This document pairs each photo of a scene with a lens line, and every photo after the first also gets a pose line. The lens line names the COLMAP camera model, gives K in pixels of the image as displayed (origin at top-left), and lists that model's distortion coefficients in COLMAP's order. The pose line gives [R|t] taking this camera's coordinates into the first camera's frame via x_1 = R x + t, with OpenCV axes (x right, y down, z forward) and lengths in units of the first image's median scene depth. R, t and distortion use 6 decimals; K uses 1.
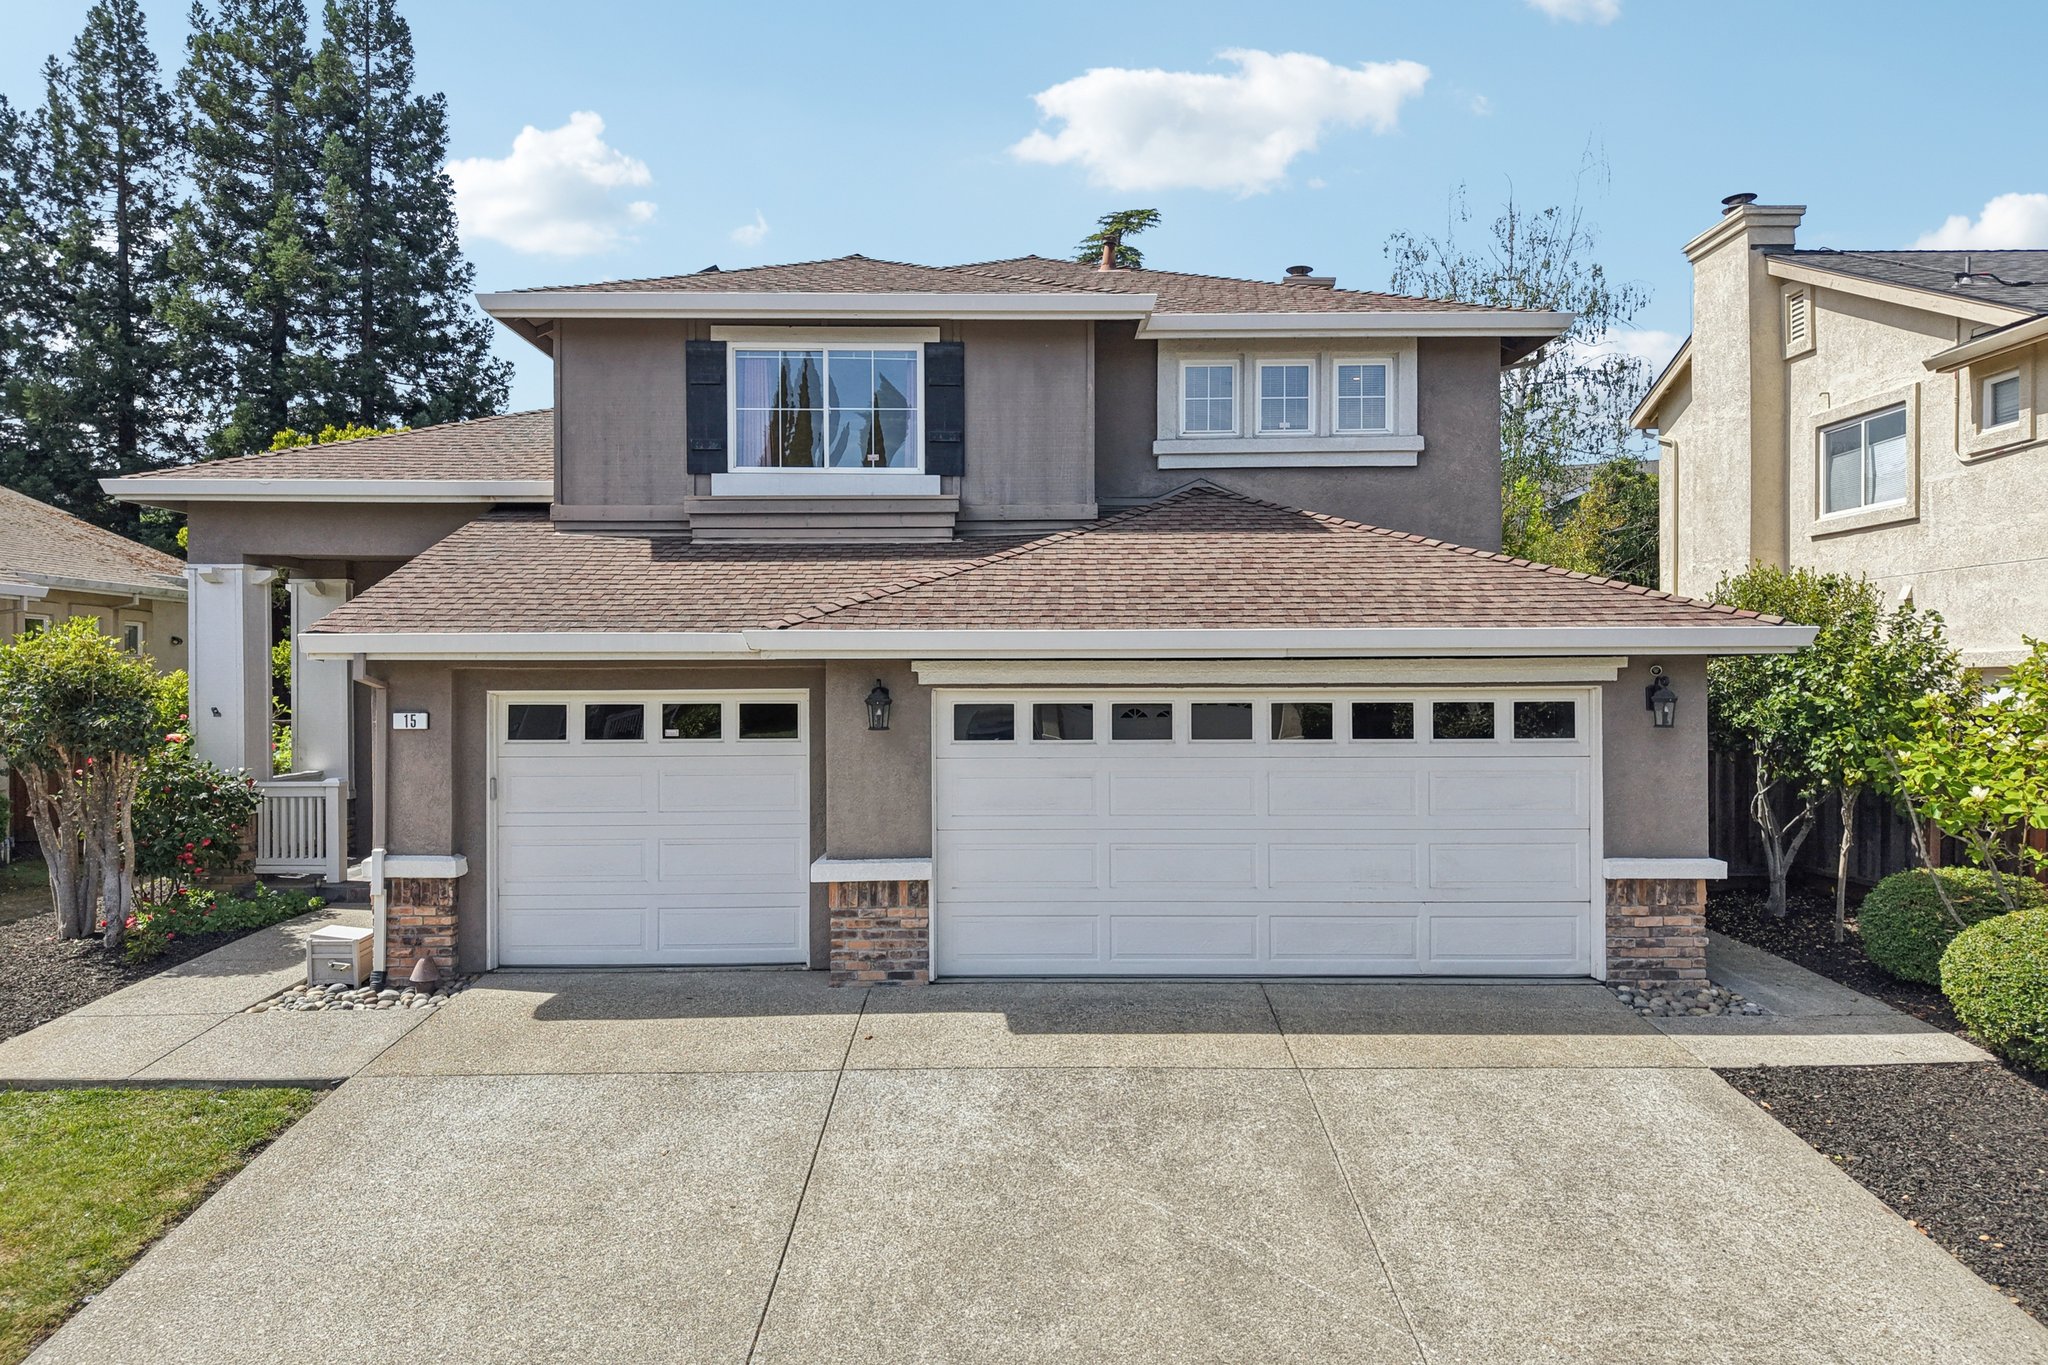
lens RADIAL K [[1384.1, 0, 1020.8], [0, 1384.1, 695.2], [0, 0, 1]] dist [0.002696, -0.005480]
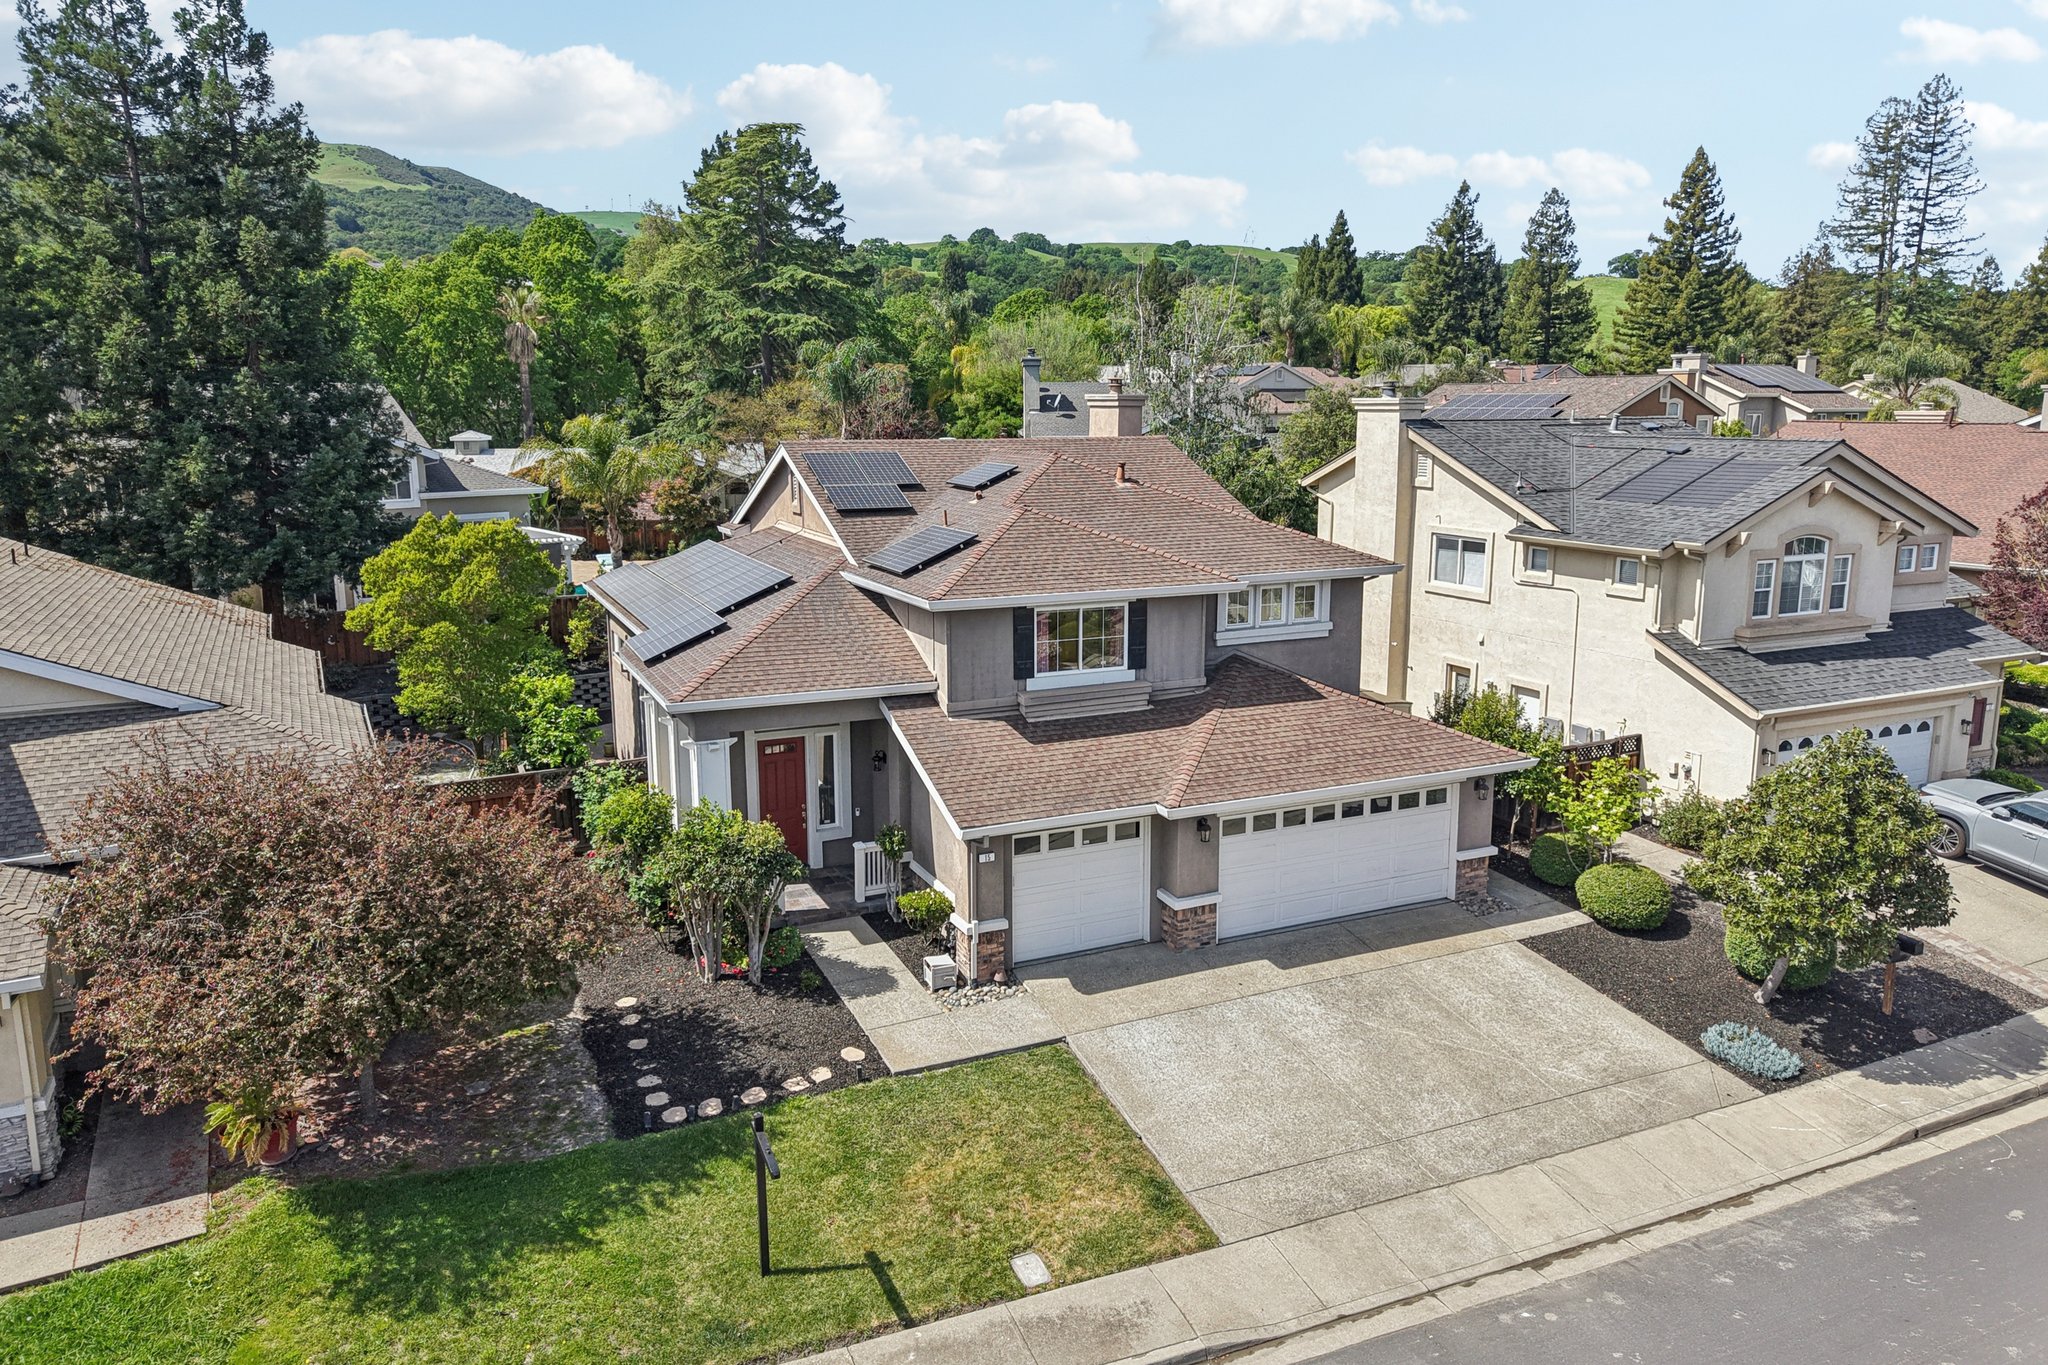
lens RADIAL K [[1425.0, 0, 1022.1], [0, 1425.0, 624.9], [0, 0, 1]] dist [0.022835, -0.023951]
pose [[0.908004, -0.065667, 0.413784, -1.229479], [0.002224, 0.988382, 0.151974, -0.631346], [-0.418956, -0.137073, 0.897601, -0.836264]]
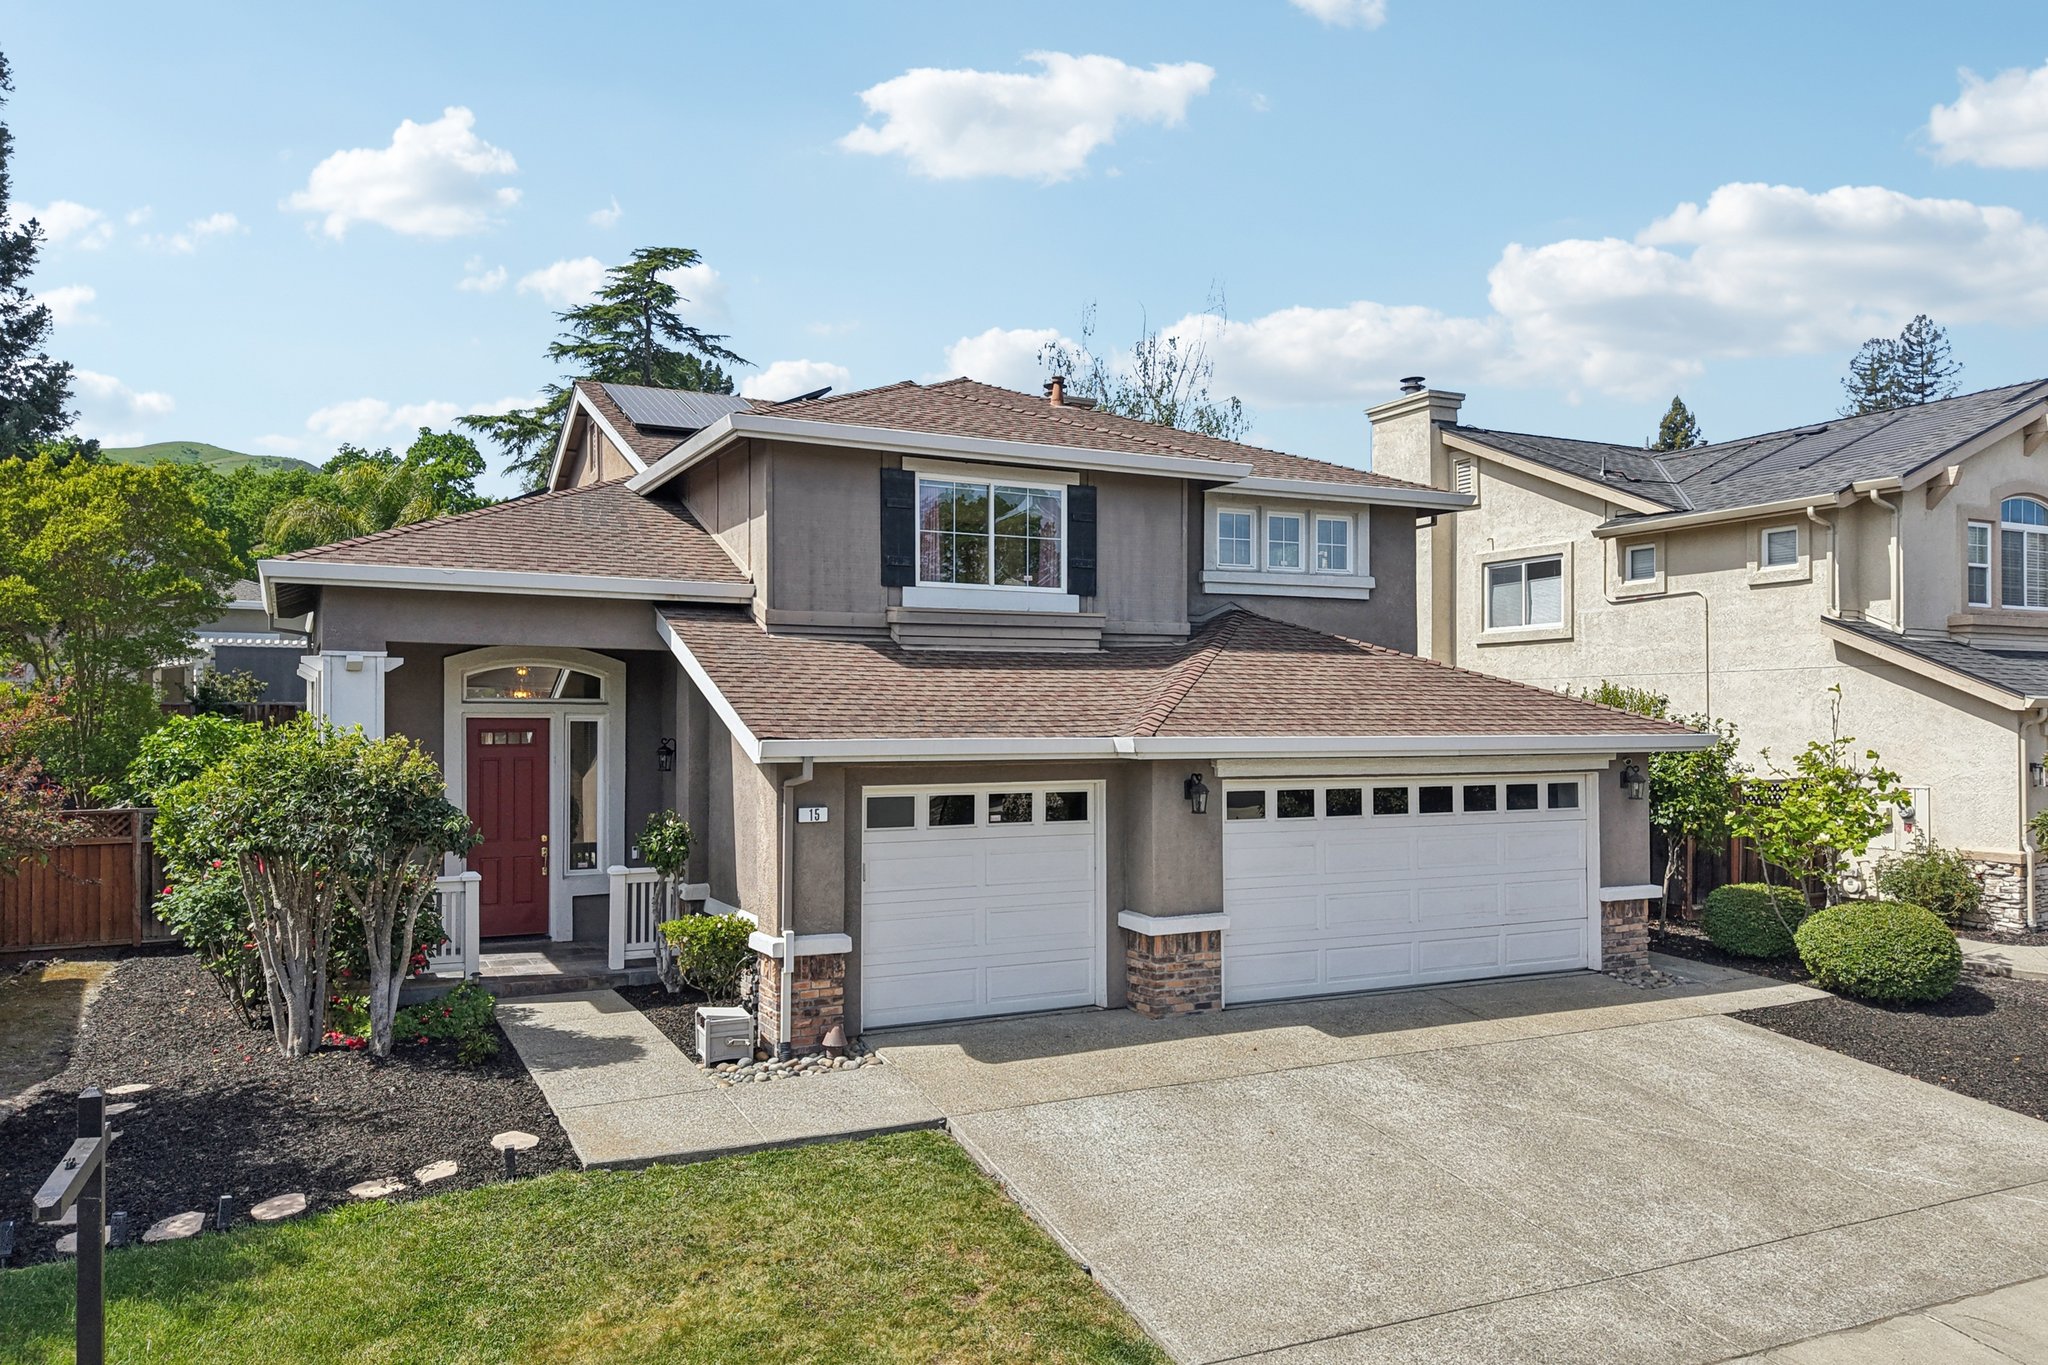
lens RADIAL K [[1504.4, 0, 1024.0], [0, 1504.4, 682.5], [0, 0, 1]] dist [0.001835, 0.006629]
pose [[0.892919, 0.014736, 0.449977, -0.836744], [0.002308, 0.999301, -0.037306, -0.042692], [-0.450212, 0.034350, 0.892261, -0.169478]]
